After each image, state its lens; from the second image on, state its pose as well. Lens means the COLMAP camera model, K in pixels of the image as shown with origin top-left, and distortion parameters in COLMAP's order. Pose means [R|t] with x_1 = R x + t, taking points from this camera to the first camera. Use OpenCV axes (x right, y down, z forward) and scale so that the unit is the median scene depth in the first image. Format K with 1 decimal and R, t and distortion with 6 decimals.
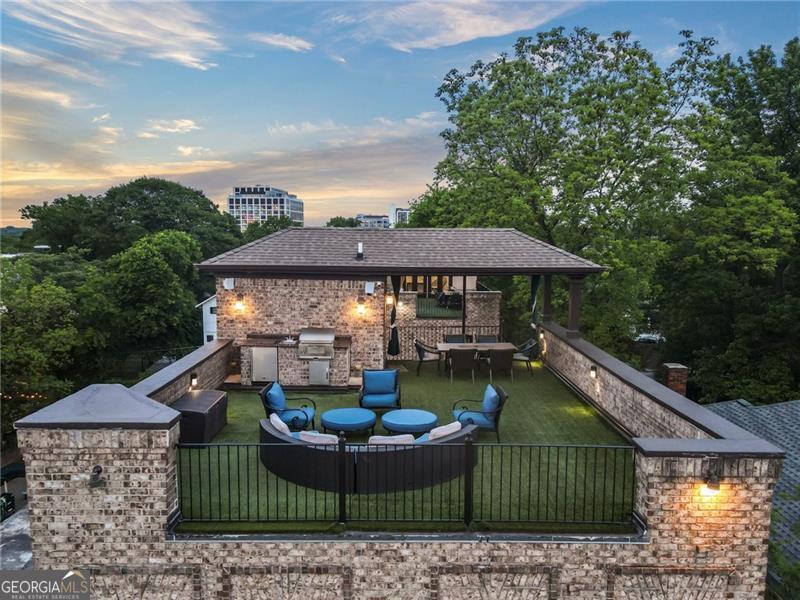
lens RADIAL K [[588.2, 0, 400.0], [0, 588.2, 300.0], [0, 0, 1]] dist [0.019574, 0.000304]
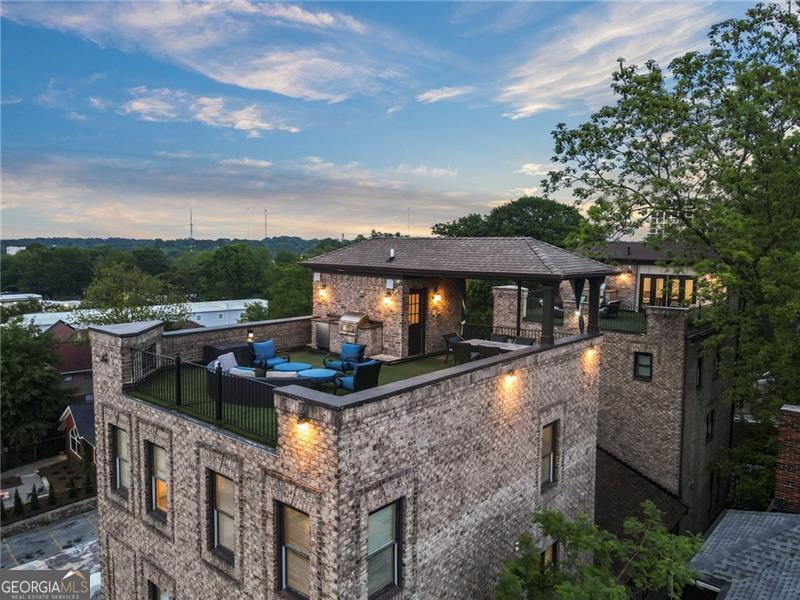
lens RADIAL K [[588.2, 0, 400.0], [0, 588.2, 300.0], [0, 0, 1]] dist [0.019574, 0.000304]
pose [[0.756034, 0.064370, -0.651359, 1.519511], [-0.079962, 0.996782, 0.005694, 0.007915], [0.649629, 0.047780, 0.758748, 0.104655]]
